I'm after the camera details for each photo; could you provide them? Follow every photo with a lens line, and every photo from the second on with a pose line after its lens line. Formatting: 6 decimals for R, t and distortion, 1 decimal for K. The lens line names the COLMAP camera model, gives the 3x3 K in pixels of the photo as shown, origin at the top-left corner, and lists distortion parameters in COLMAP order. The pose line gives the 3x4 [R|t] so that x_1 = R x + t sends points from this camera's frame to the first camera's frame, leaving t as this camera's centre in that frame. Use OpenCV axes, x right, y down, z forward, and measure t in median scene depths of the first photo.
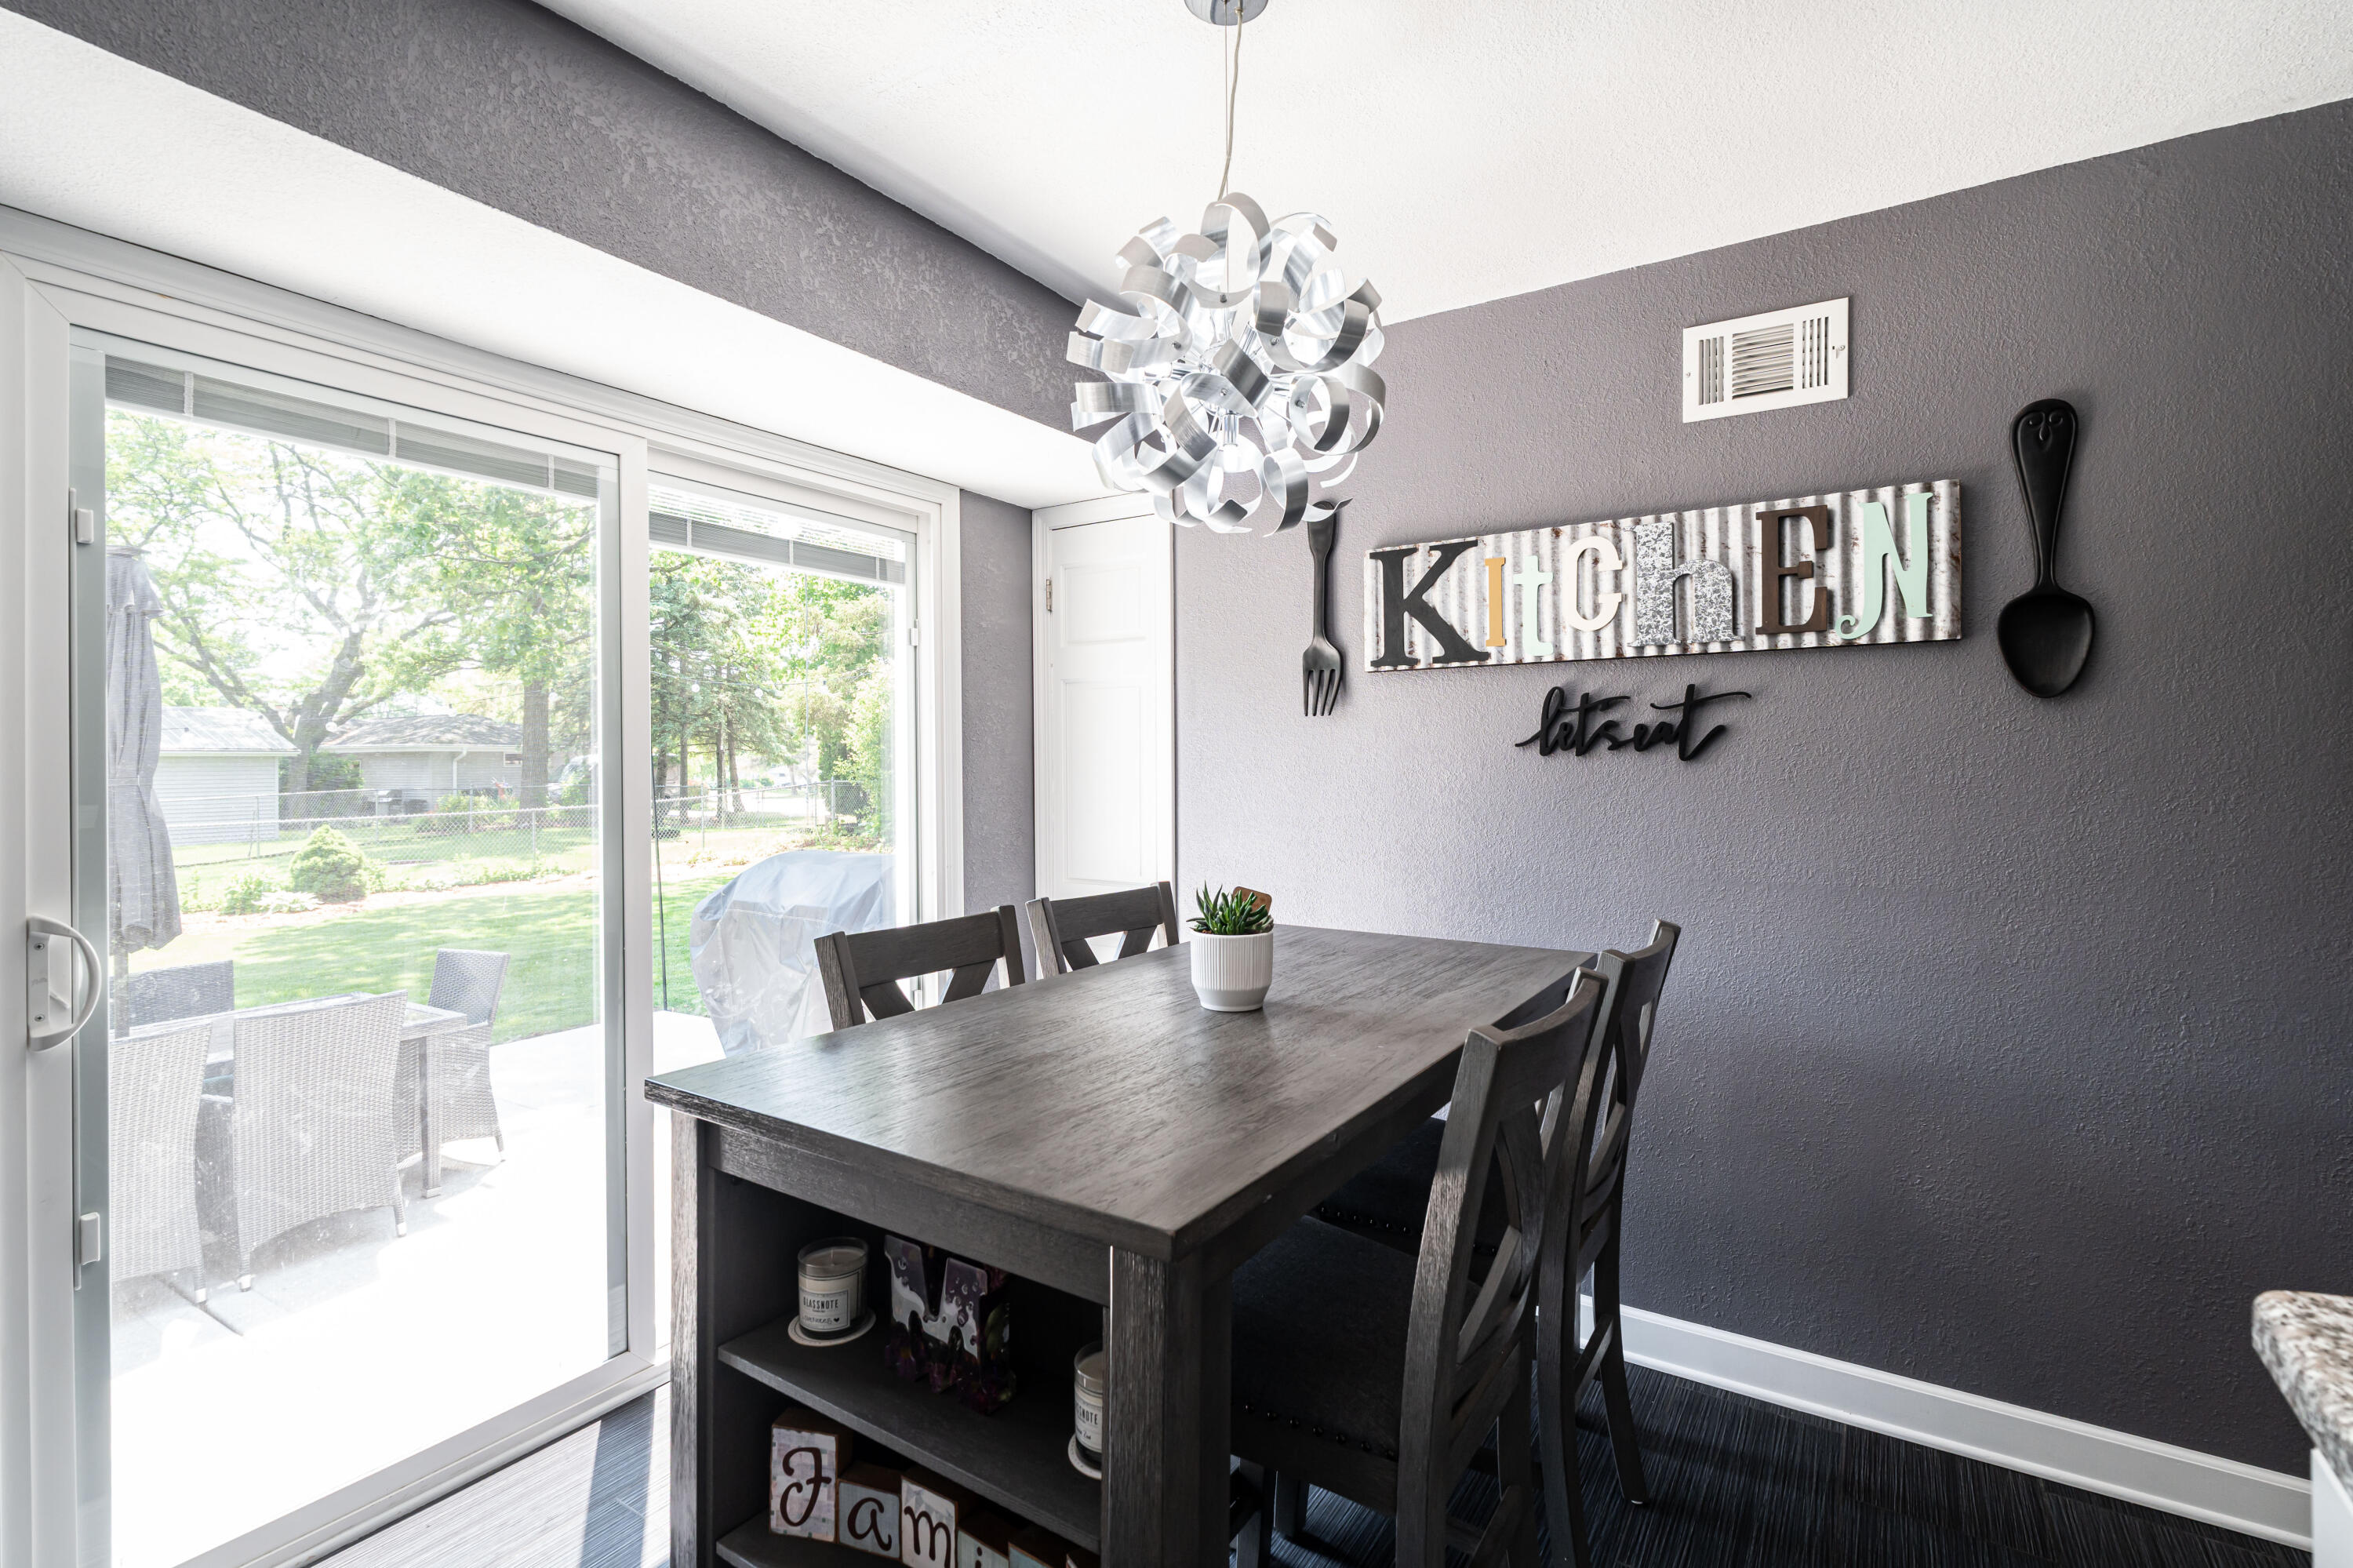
lens RADIAL K [[1078.4, 0, 1179.9], [0, 1078.4, 773.0], [0, 0, 1]] dist [-0.004283, 0.001627]
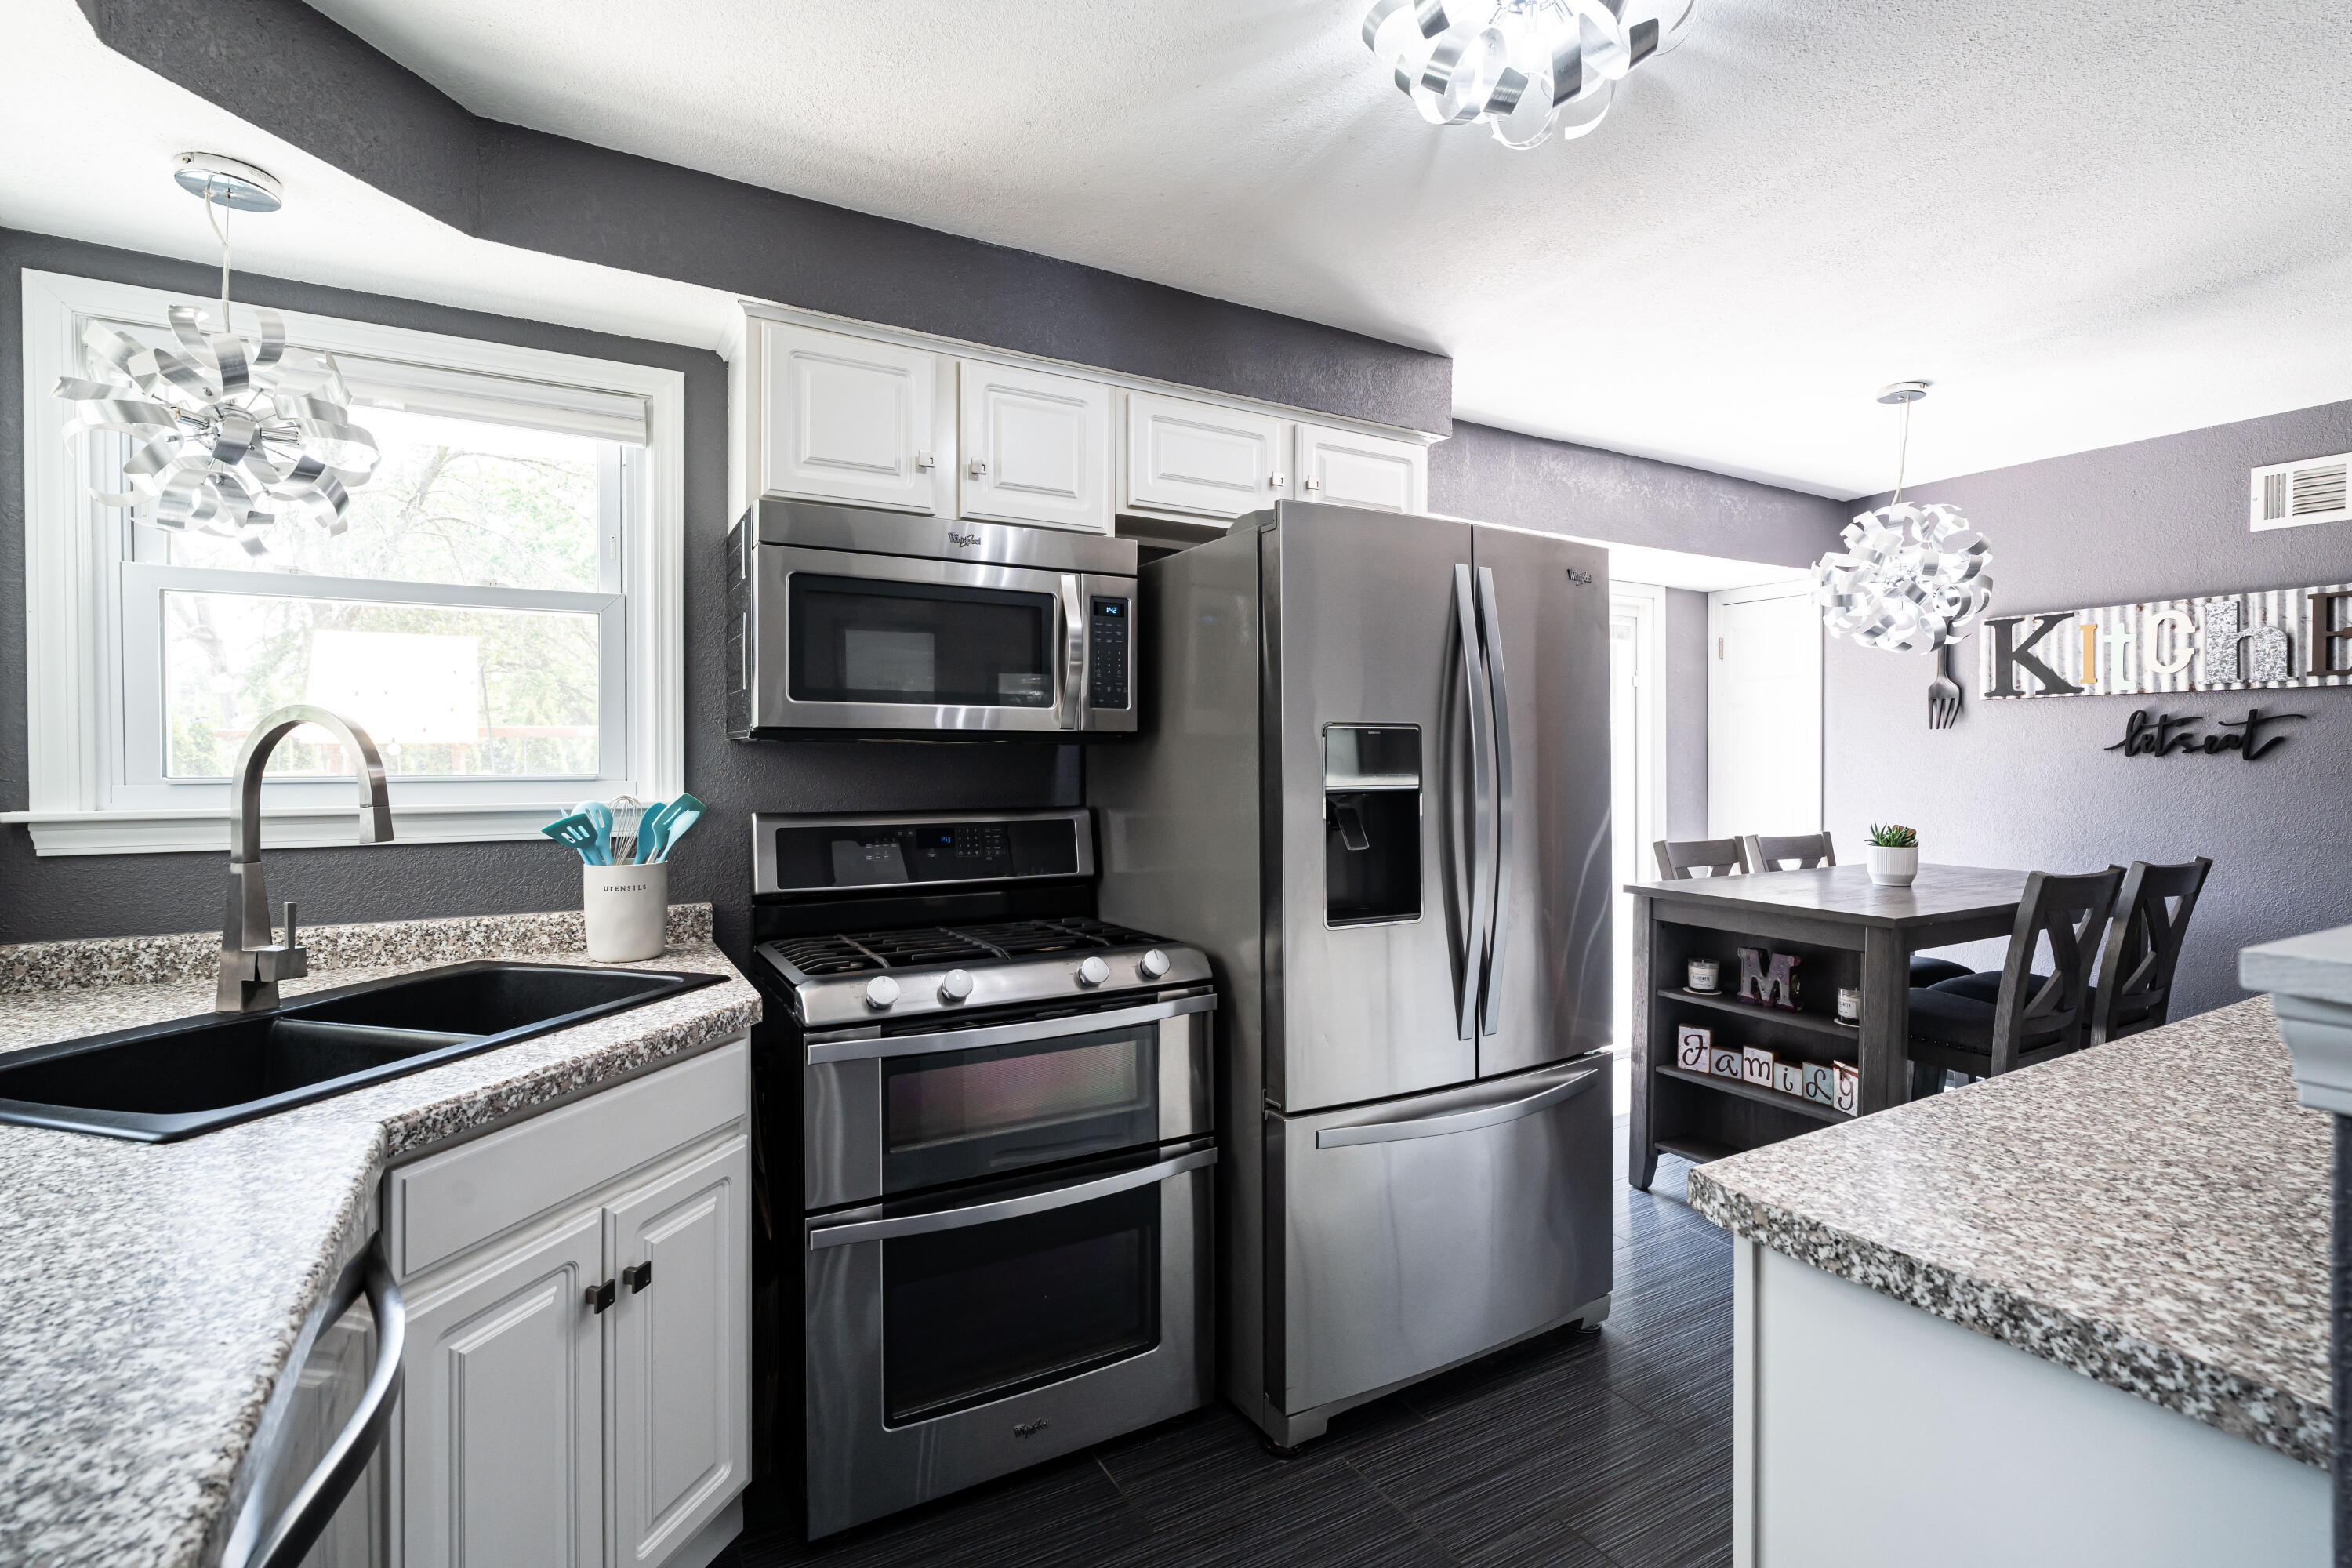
lens RADIAL K [[1077.9, 0, 1136.5], [0, 1077.9, 767.7], [0, 0, 1]] dist [-0.004283, 0.001627]
pose [[0.879632, 0.009512, -0.475560, -0.170177], [-0.007632, 0.999954, 0.005885, 0.001570], [0.475593, -0.001547, 0.879664, -1.008550]]
